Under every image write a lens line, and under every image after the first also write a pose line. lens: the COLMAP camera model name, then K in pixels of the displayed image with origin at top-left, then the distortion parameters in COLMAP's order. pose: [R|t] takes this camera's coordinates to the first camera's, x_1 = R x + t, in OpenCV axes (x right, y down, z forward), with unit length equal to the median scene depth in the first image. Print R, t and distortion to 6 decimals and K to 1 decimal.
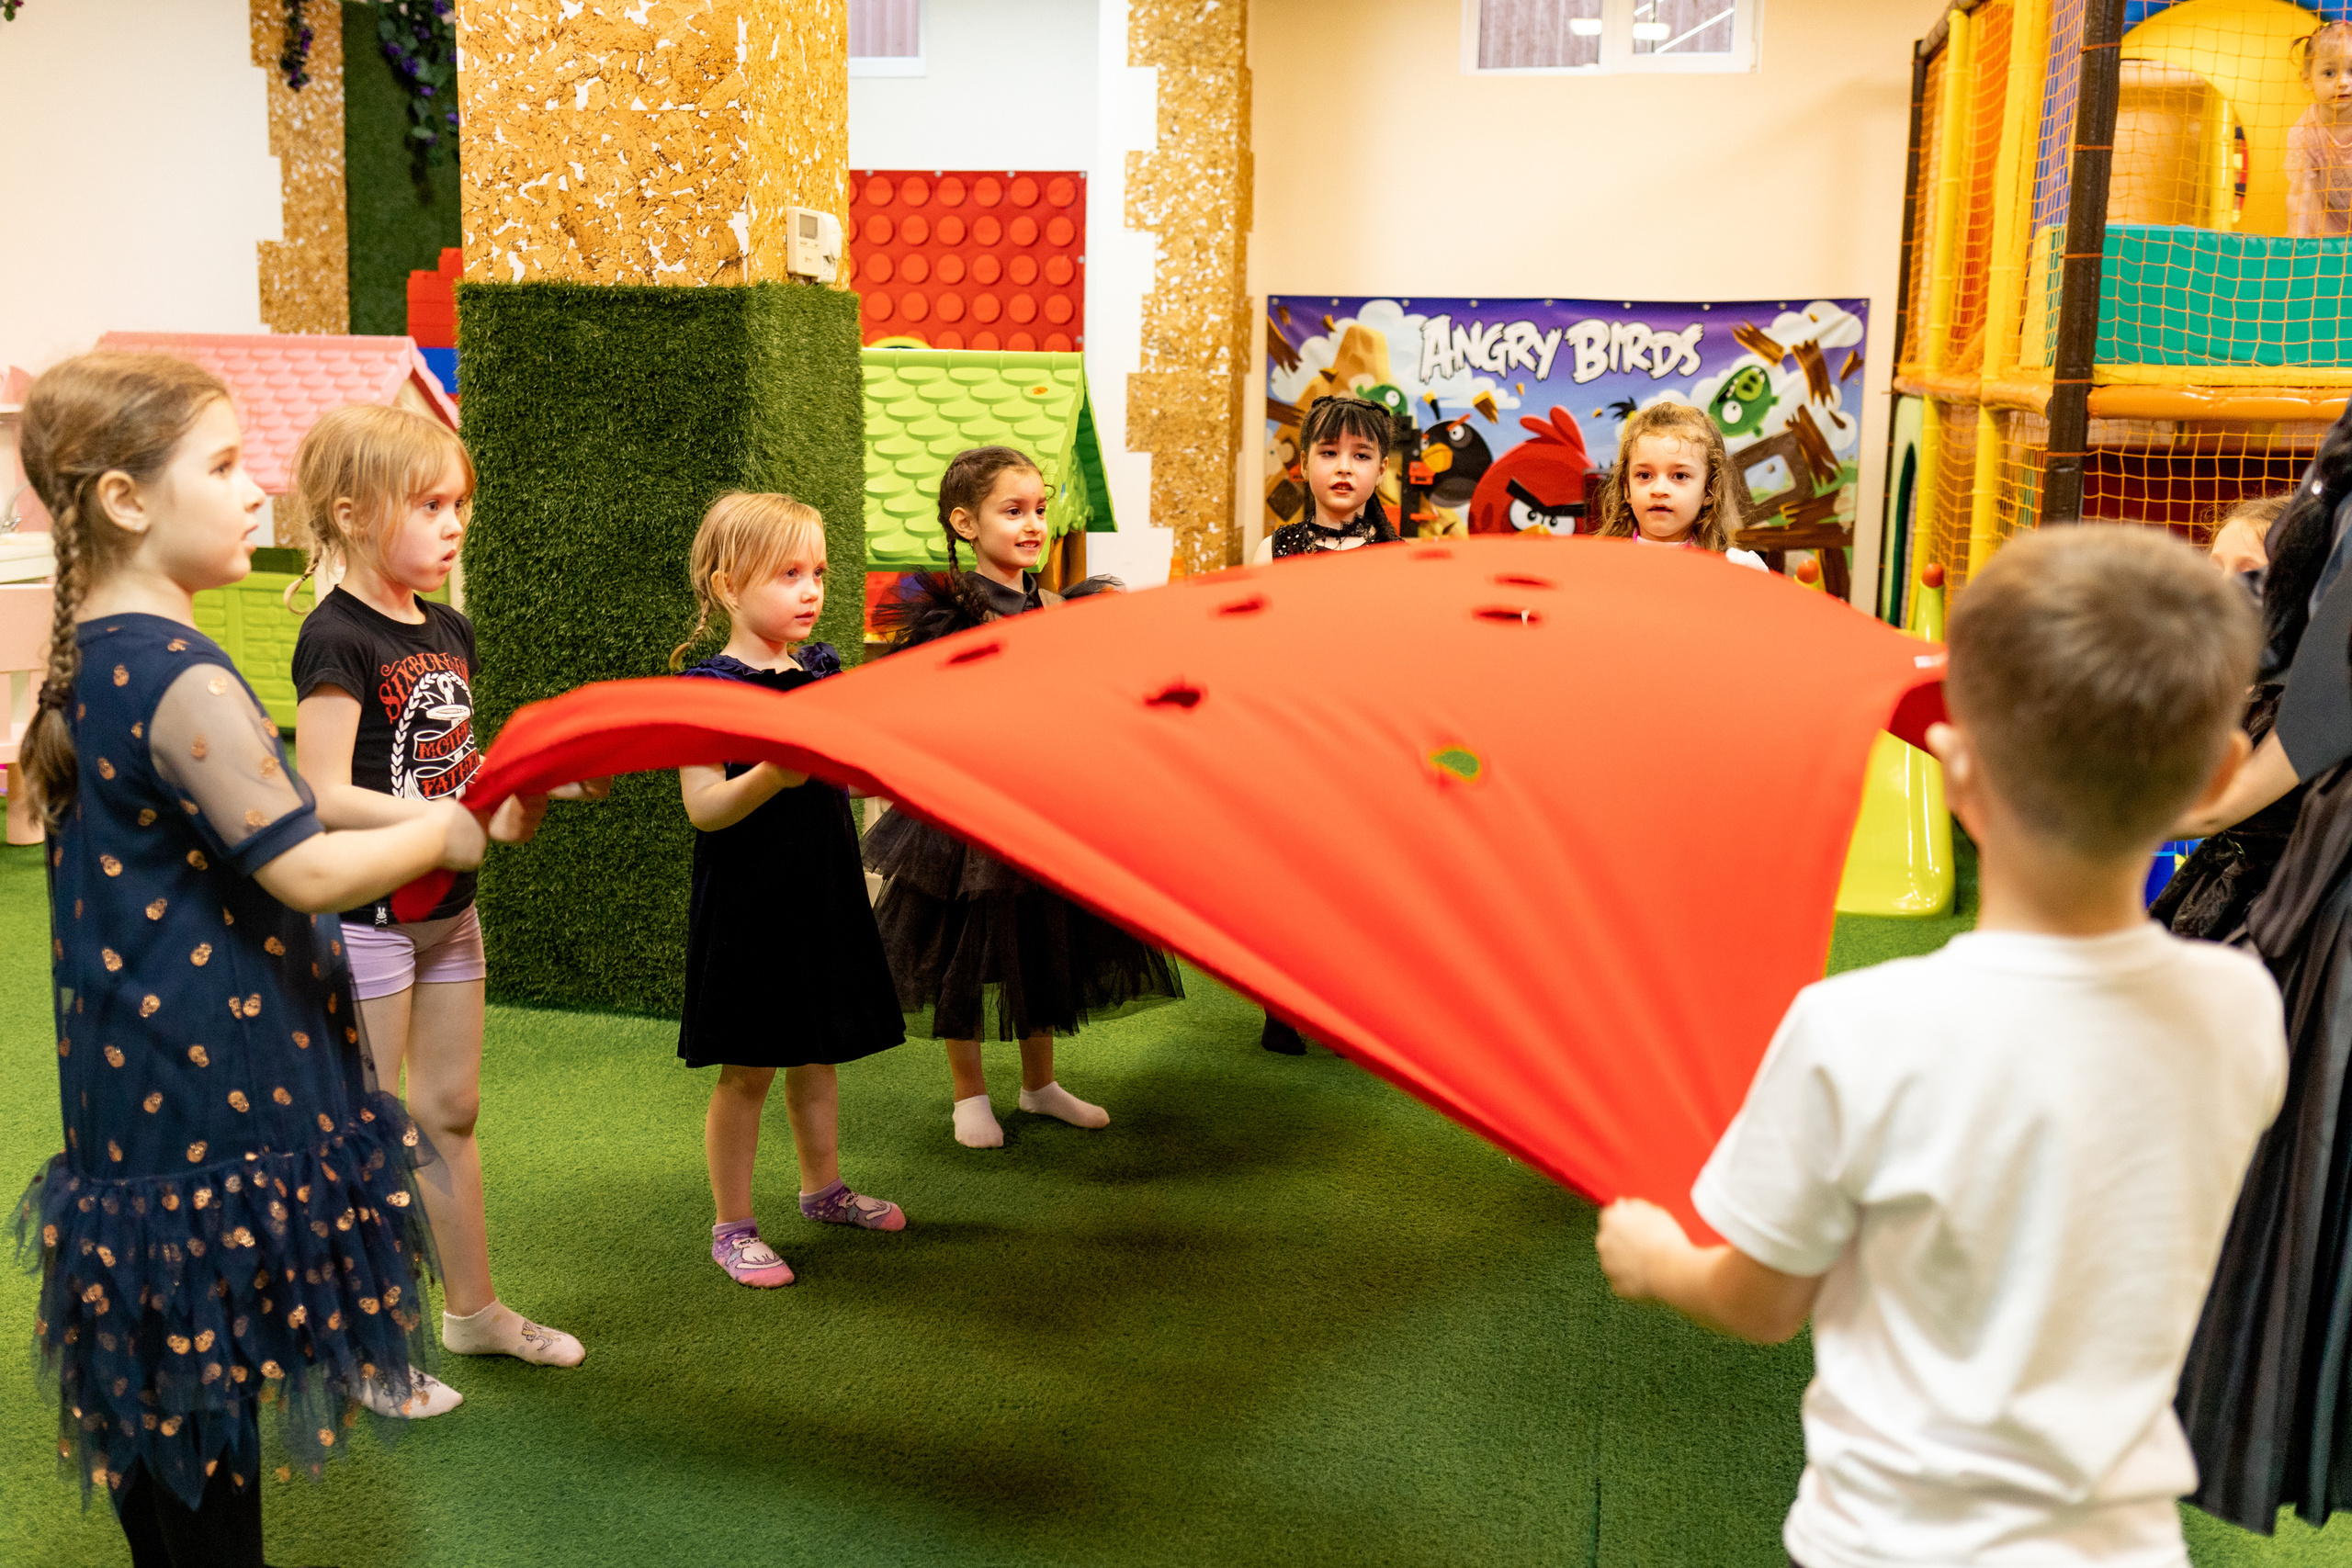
lens RADIAL K [[2330.6, 0, 1135.9], [0, 2330.6, 775.6], [0, 0, 1]] dist [0.005687, -0.001448]
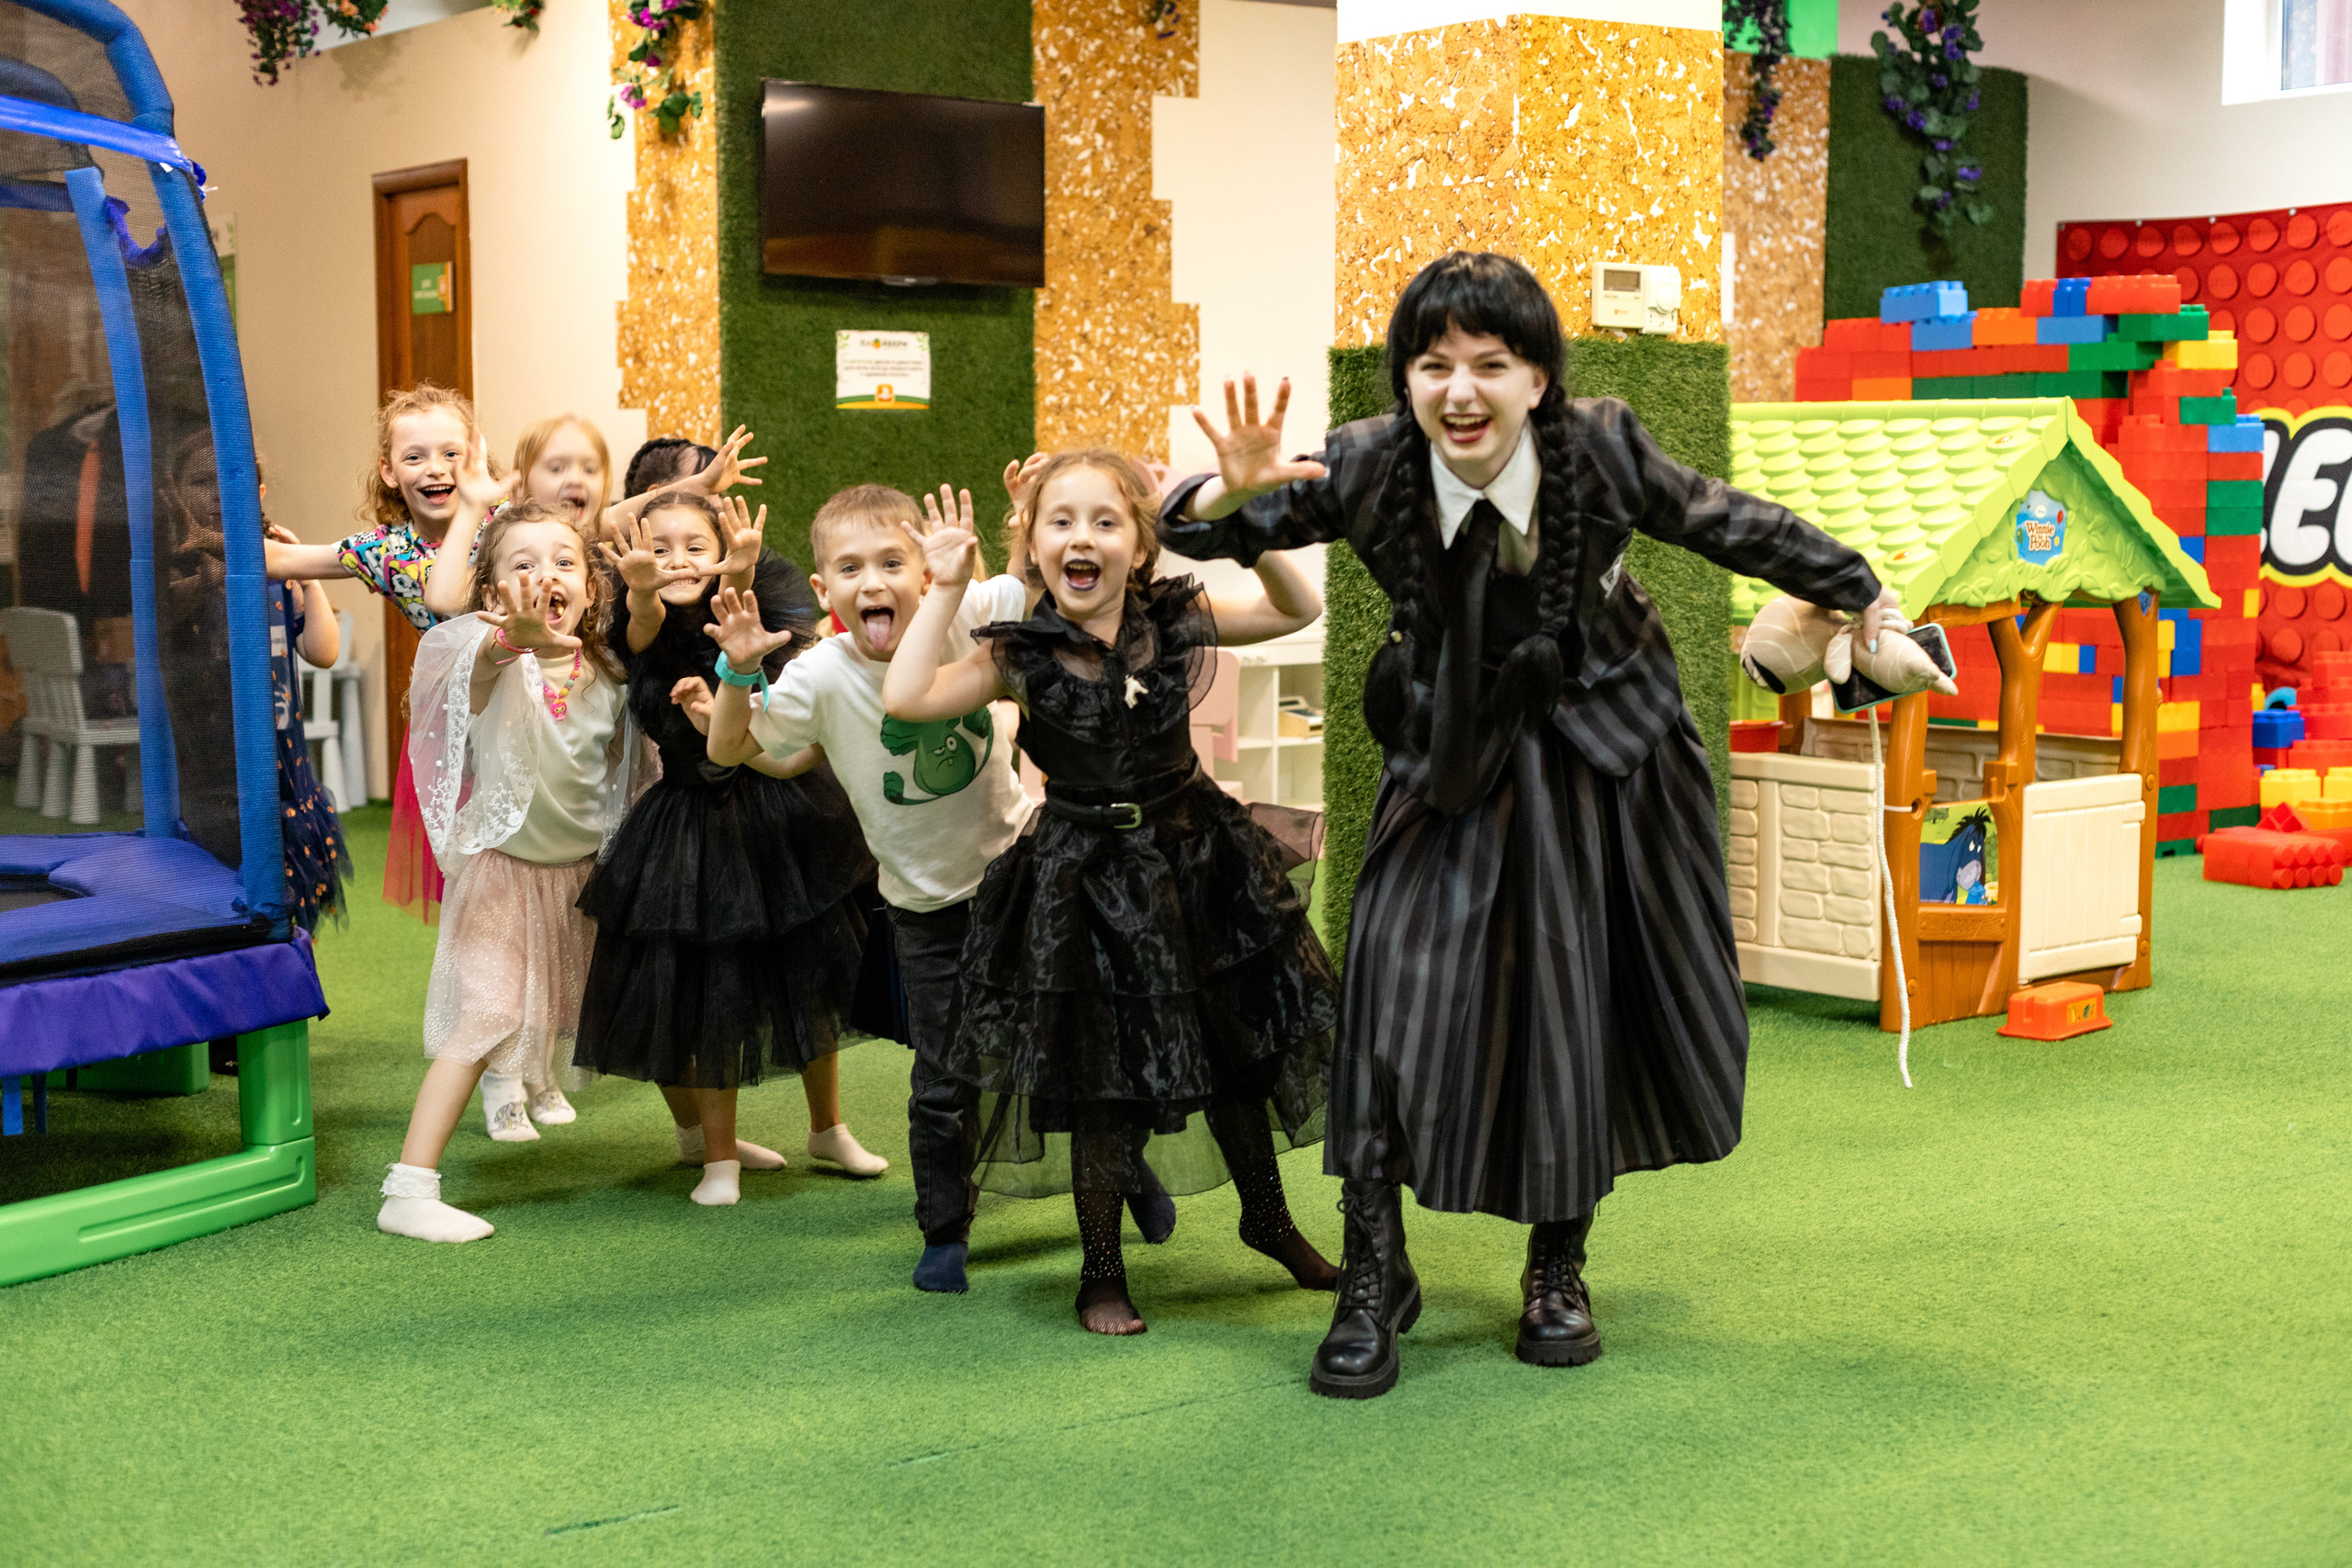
lens RADIAL K [[3323.4, 0, 1176.0], [0, 3323.4, 784.0], [0, 0, 1]] dist [-0.012527, 0.099035]
pose [[0.745371, 0.040024, -0.665447, 0.340641], [-0.099171, 0.993747, -0.051312, 0.039322], [0.659232, 0.104240, 0.744679, -0.097688]]
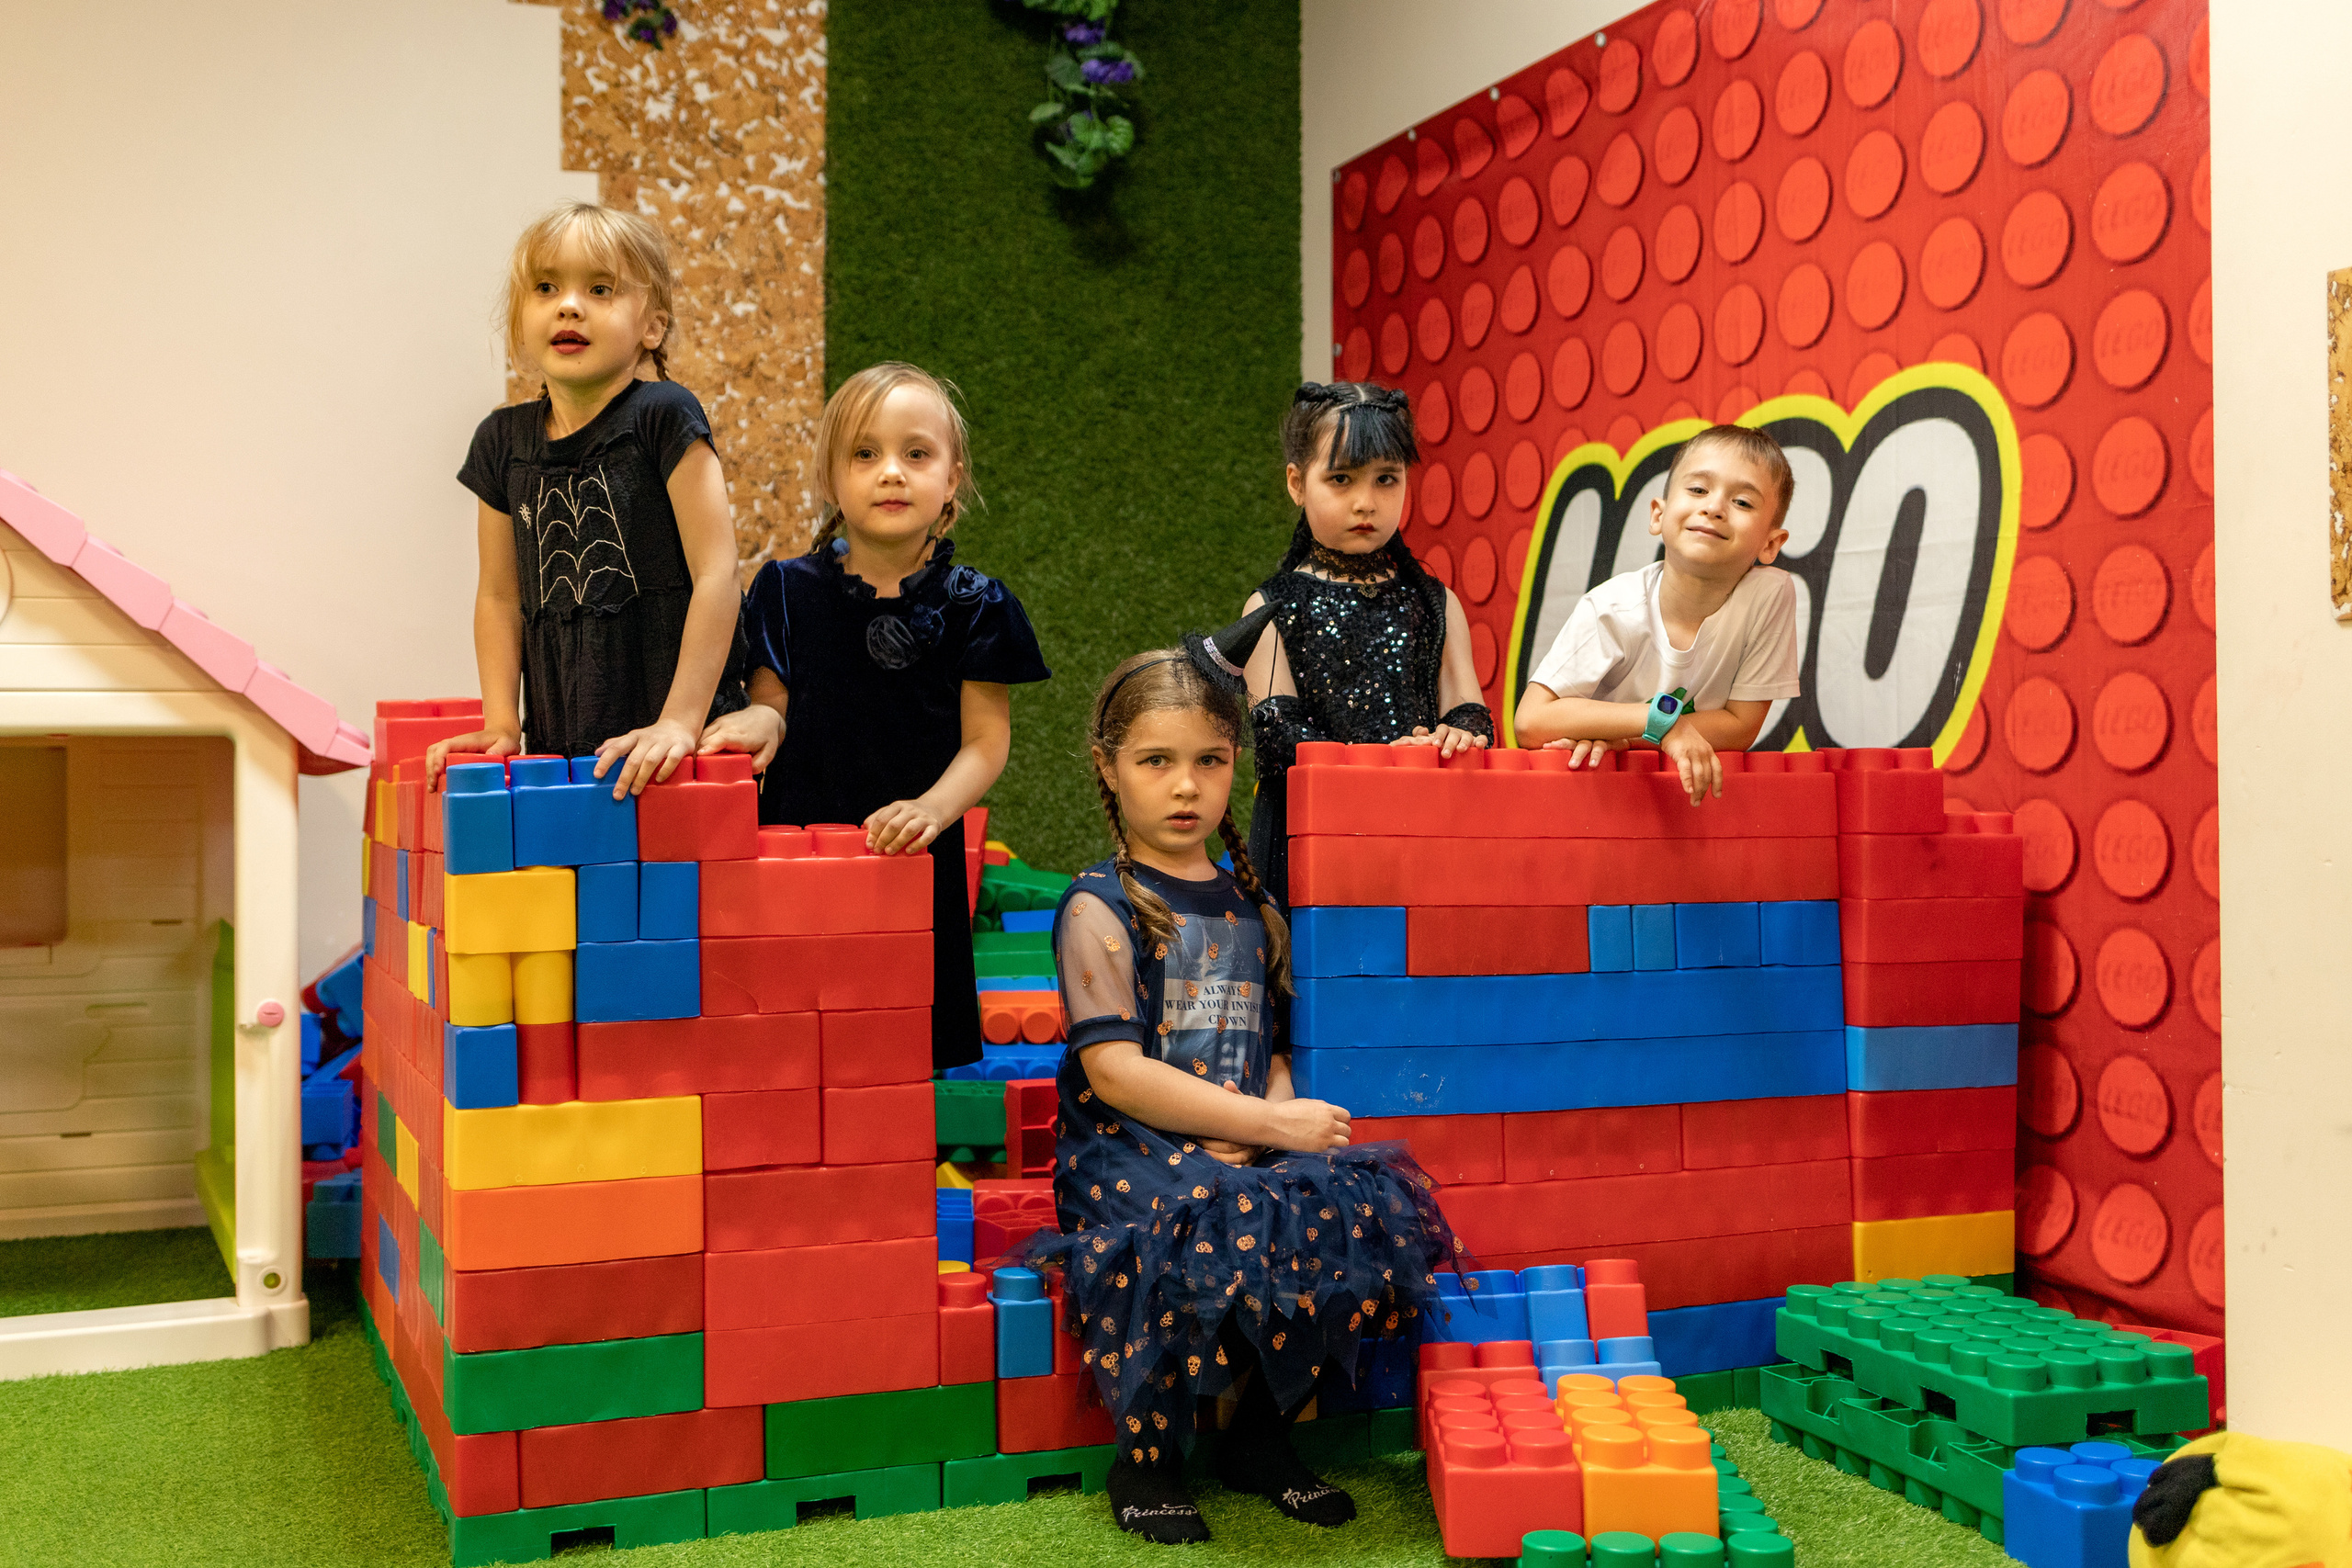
lens RADIAL K [[2330.6, 0, 1135.9], [0, 2330.6, 775.6], [0, 0, 1]] dist [0.005687, -0.001448]
pose [[0.552832, -0.024395, -0.832936, 0.119195], [-0.125325, 0.985768, -0.112052, -0.088959], [0.823815, 0.166334, 0.541906, 0.816025]]
